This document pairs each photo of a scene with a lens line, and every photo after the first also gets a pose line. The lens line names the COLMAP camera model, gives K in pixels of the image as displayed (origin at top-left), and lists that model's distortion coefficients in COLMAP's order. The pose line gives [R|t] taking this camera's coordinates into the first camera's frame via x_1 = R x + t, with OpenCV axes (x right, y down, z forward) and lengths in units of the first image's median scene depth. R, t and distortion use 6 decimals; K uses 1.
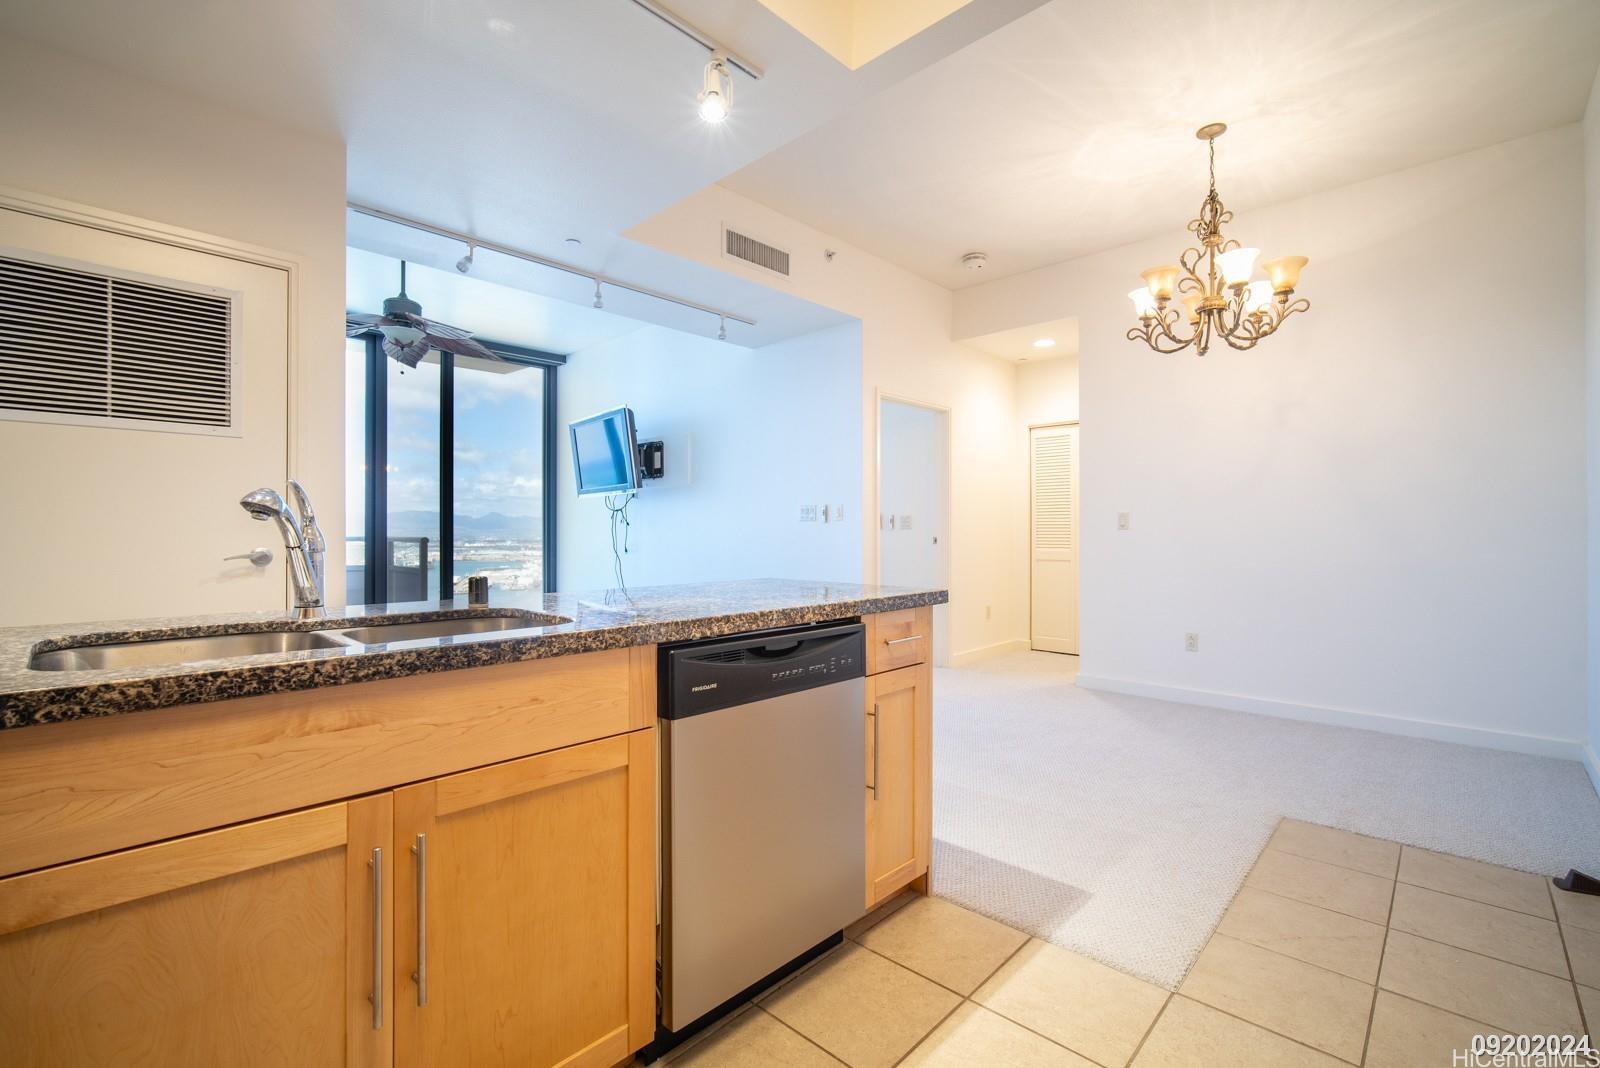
lens RADIAL K [[699.6, 0, 802.5], [0, 699.6, 537.9], [0, 0, 1]] dist [0.003815, -0.000948]
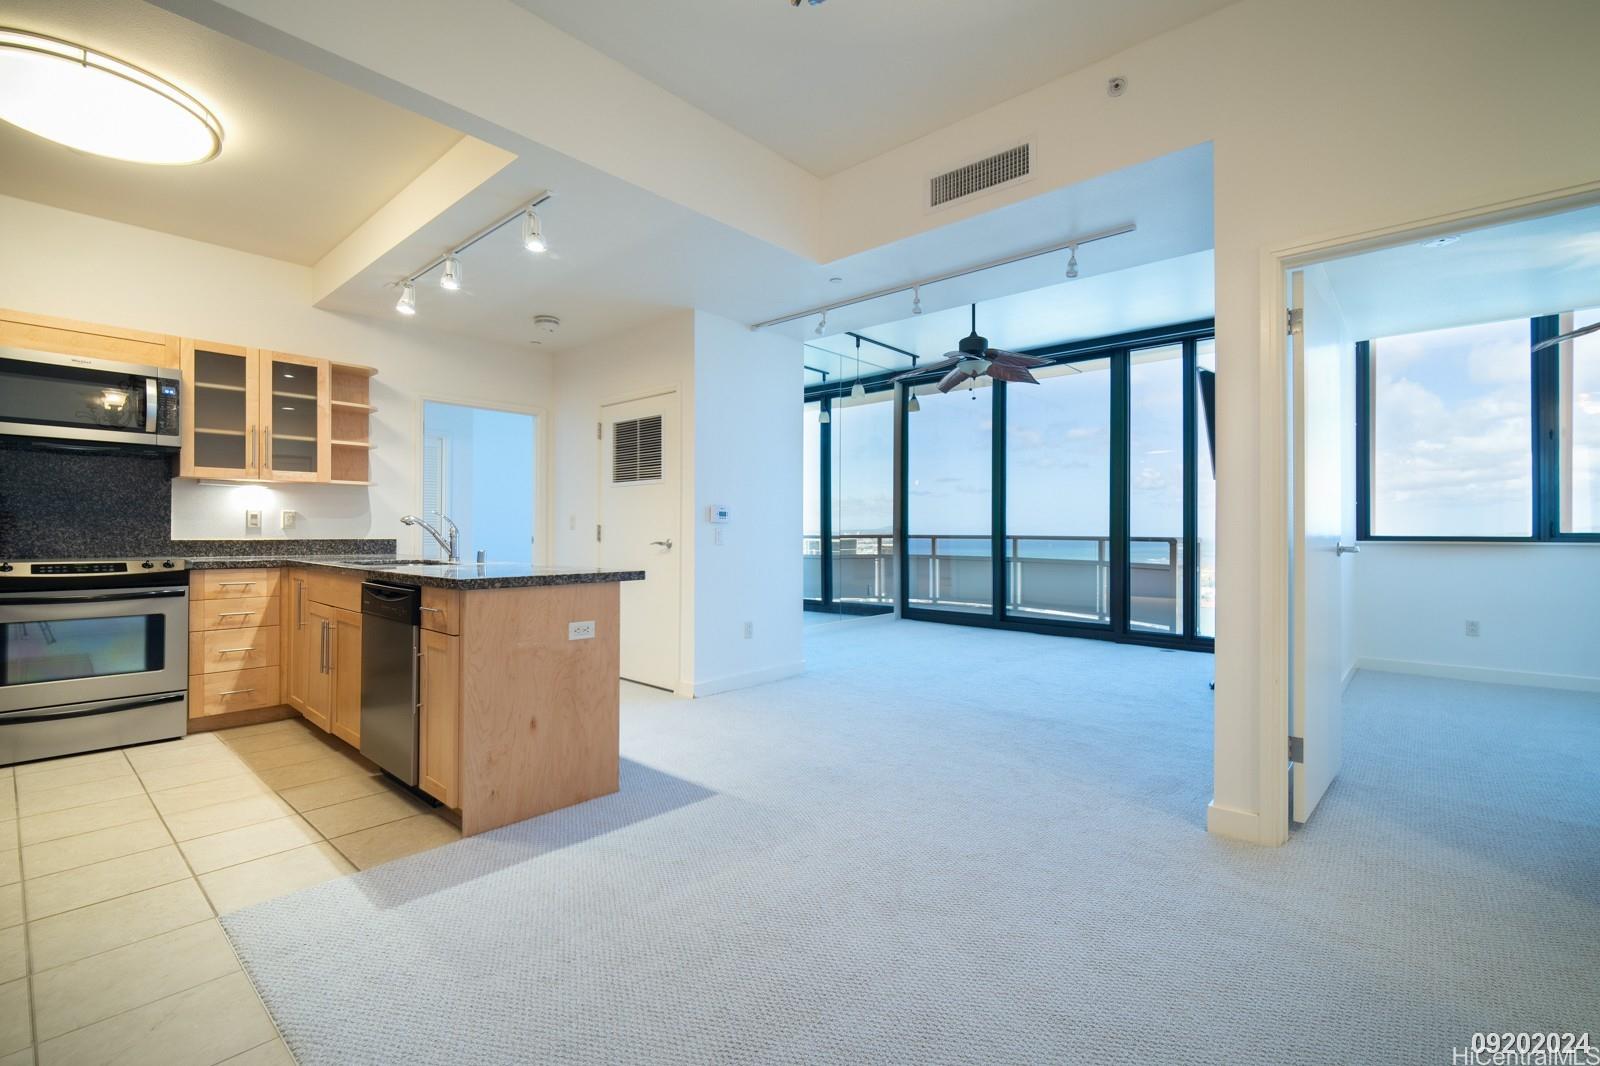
lens RADIAL K [[699.6, 0, 811.5], [0, 699.6, 531.8], [0, 0, 1]] dist [0.003815, -0.000948]
pose [[0.038993, 0.000320, -0.999239, 0.834174], [-0.012641, 0.999920, -0.000173, -0.006852], [0.999160, 0.012638, 0.038994, 0.926913]]
